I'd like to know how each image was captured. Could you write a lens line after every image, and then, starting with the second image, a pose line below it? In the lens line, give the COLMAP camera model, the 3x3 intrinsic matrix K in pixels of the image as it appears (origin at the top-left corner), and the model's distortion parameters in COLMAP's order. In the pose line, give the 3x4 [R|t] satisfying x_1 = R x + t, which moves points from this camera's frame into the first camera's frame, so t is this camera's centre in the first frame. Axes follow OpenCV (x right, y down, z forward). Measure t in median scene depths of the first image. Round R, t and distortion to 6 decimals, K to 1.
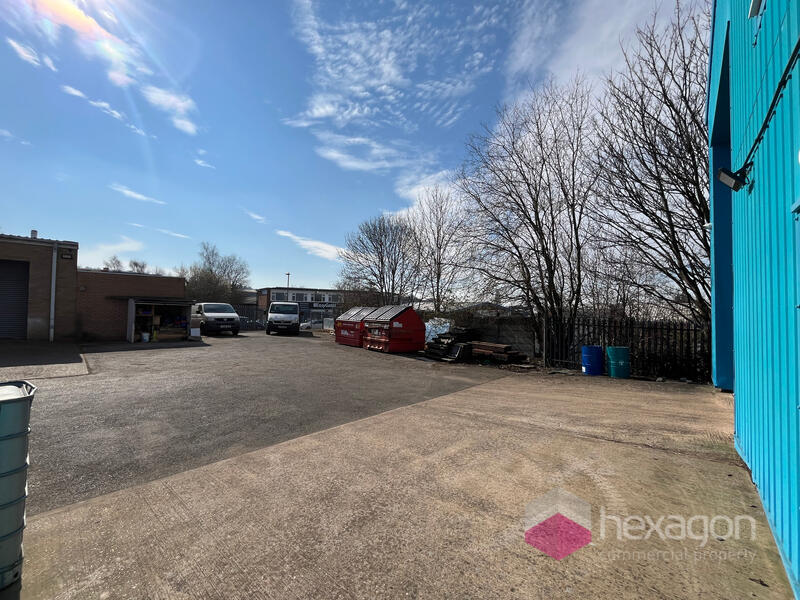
lens RADIAL K [[324.4, 0, 400.7], [0, 324.4, 300.6], [0, 0, 1]] dist [-0.004604, 0.000323]
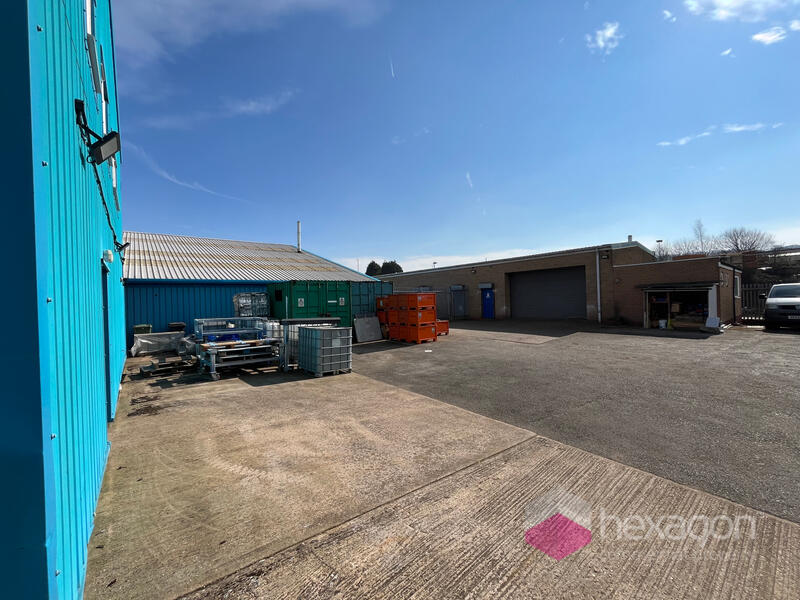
lens RADIAL K [[324.4, 0, 399.4], [0, 324.4, 302.9], [0, 0, 1]] dist [-0.004604, 0.000323]
pose [[-0.161455, 0.000076, -0.986880, 1.027420], [0.053820, 0.998512, -0.008728, 0.036487], [0.985411, -0.054523, -0.161219, 1.111879]]
